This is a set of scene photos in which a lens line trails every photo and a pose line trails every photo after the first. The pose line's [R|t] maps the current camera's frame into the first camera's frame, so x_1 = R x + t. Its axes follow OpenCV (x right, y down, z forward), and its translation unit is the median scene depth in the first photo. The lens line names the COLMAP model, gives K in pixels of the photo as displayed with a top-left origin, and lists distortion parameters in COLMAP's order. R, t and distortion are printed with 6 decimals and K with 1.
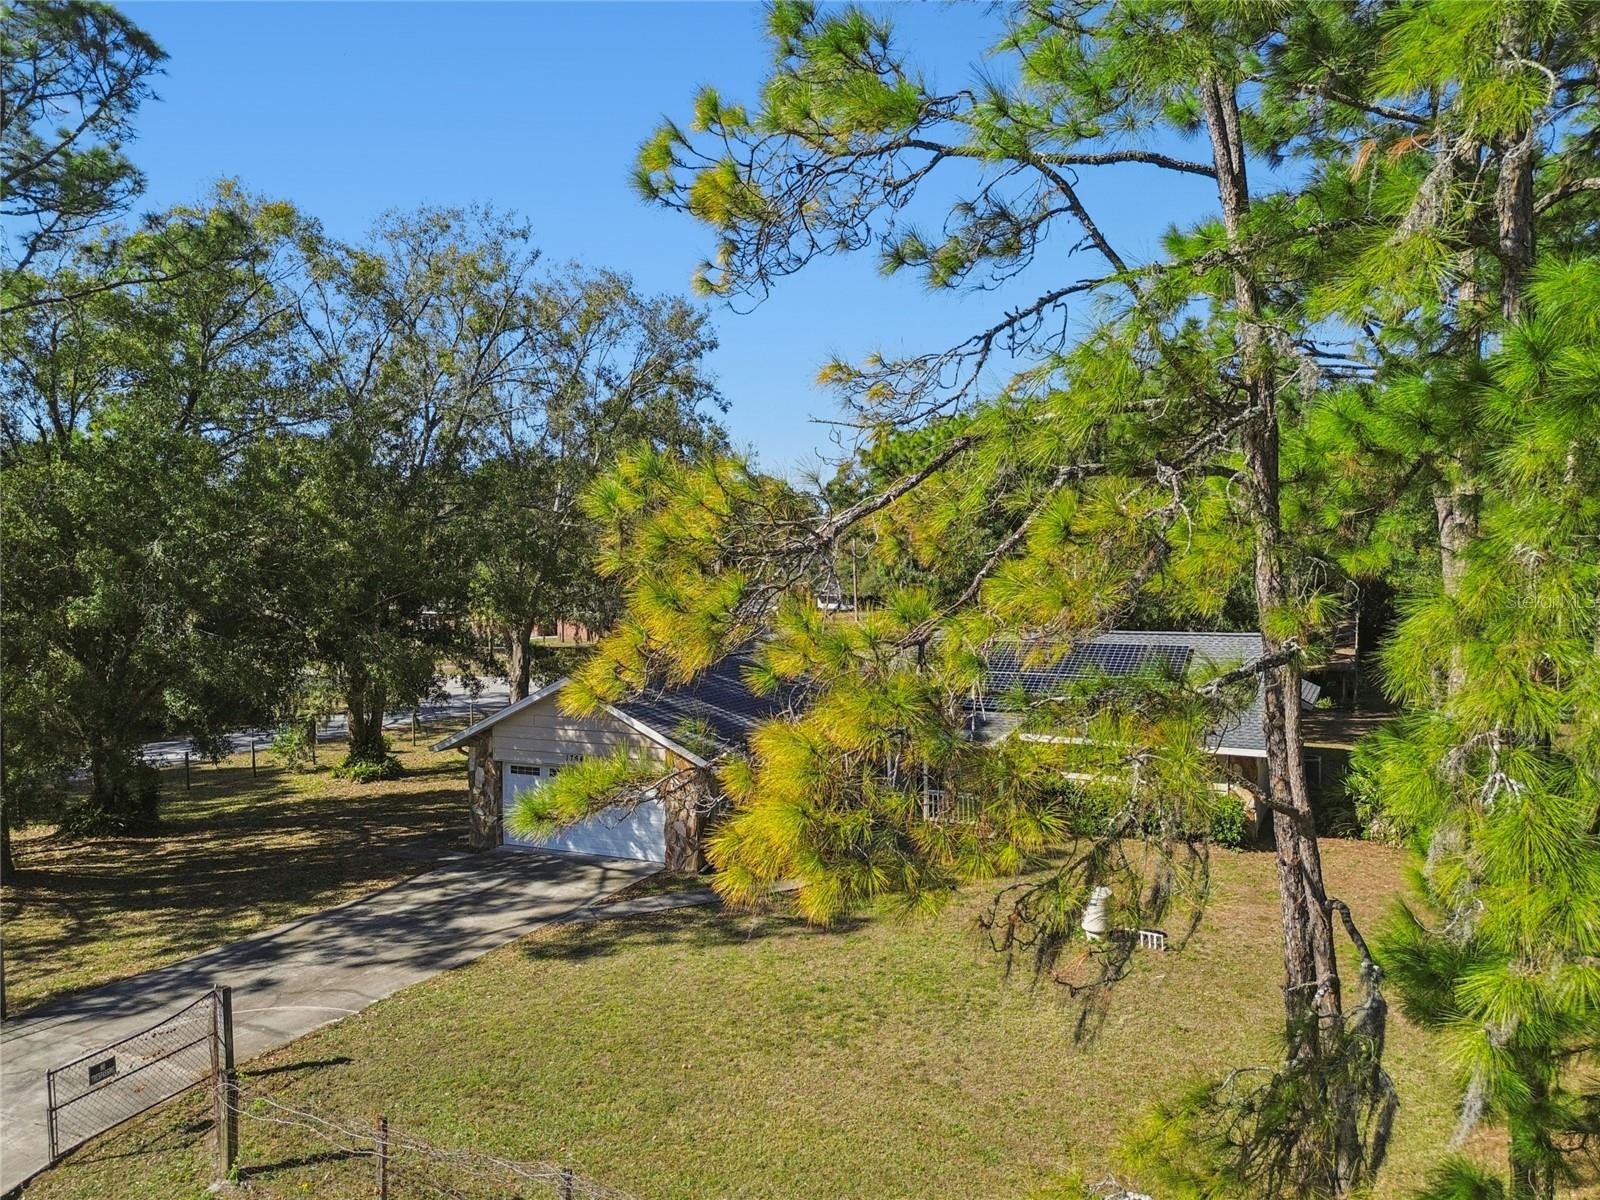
lens RADIAL K [[1162.6, 0, 800.0], [0, 1162.6, 600.0], [0, 0, 1]] dist [0.089538, -0.109415]
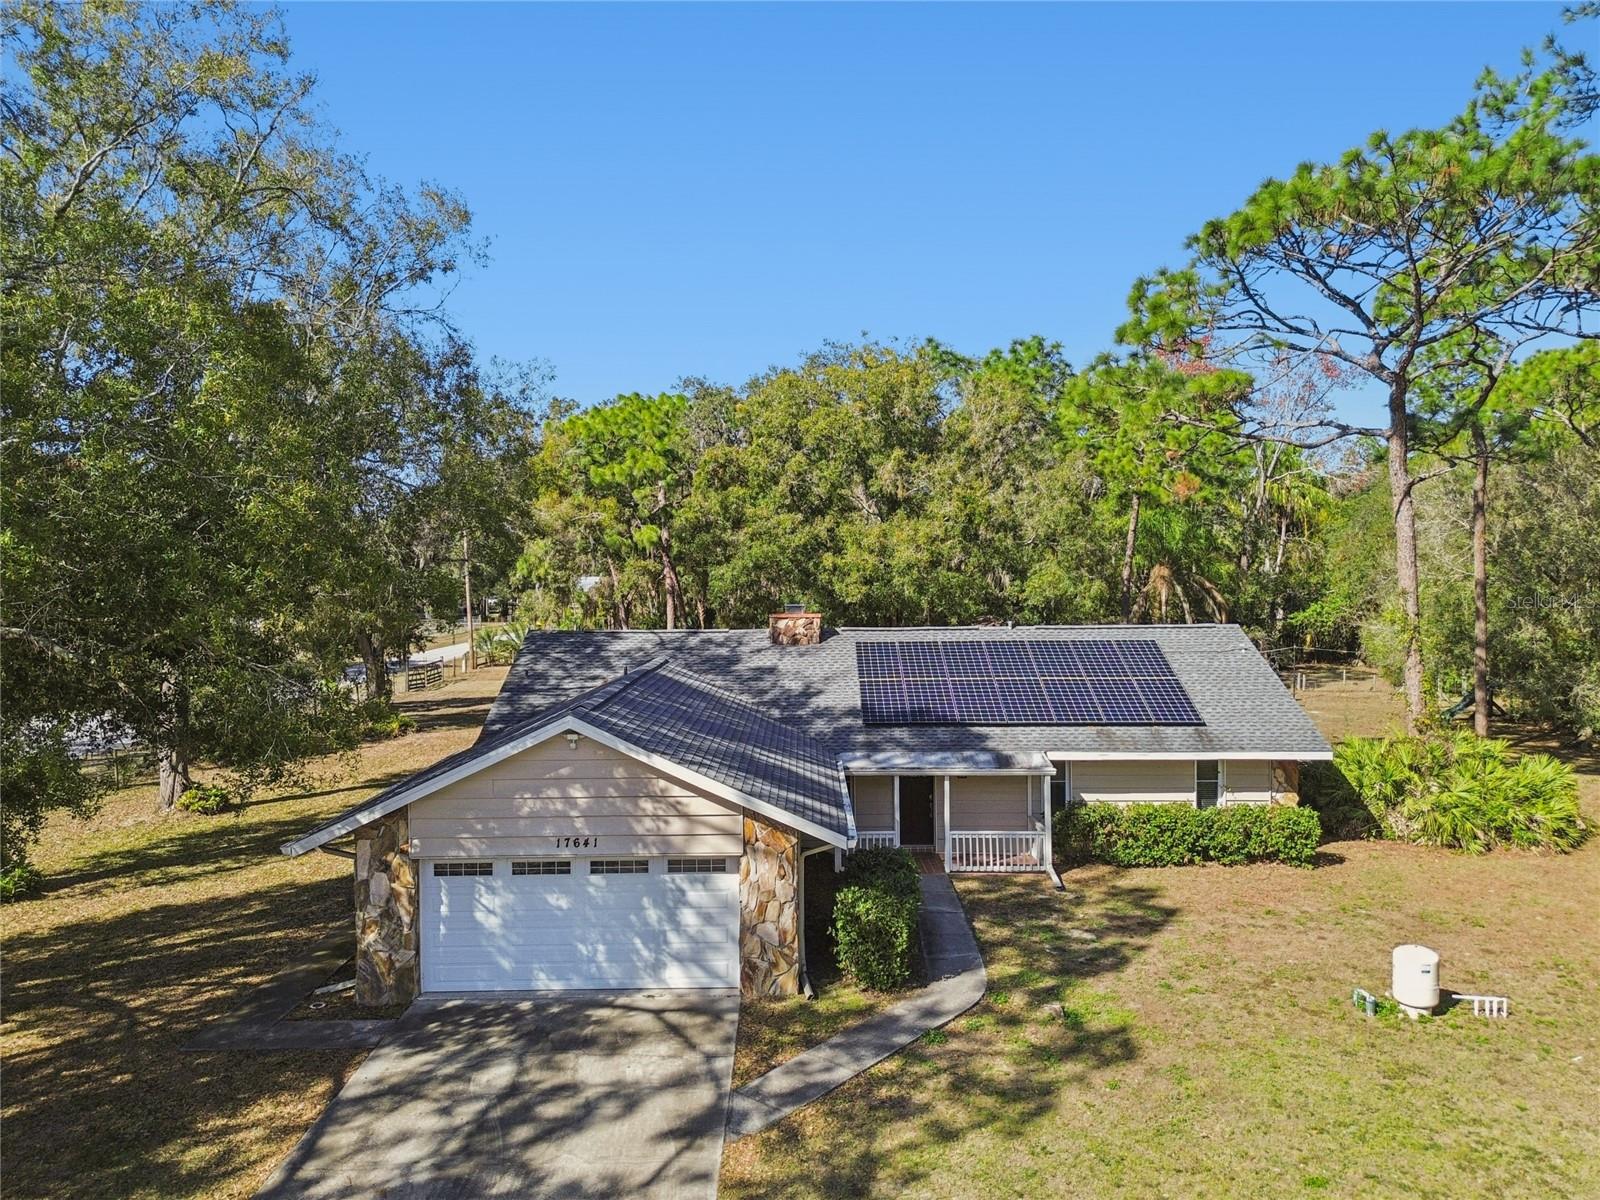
lens RADIAL K [[1162.6, 0, 800.0], [0, 1162.6, 600.0], [0, 0, 1]] dist [0.089538, -0.109415]
pose [[0.900213, -0.016504, 0.435137, -0.357443], [0.017296, 0.999848, 0.002141, 0.002876], [-0.435106, 0.005599, 0.900362, 0.366496]]
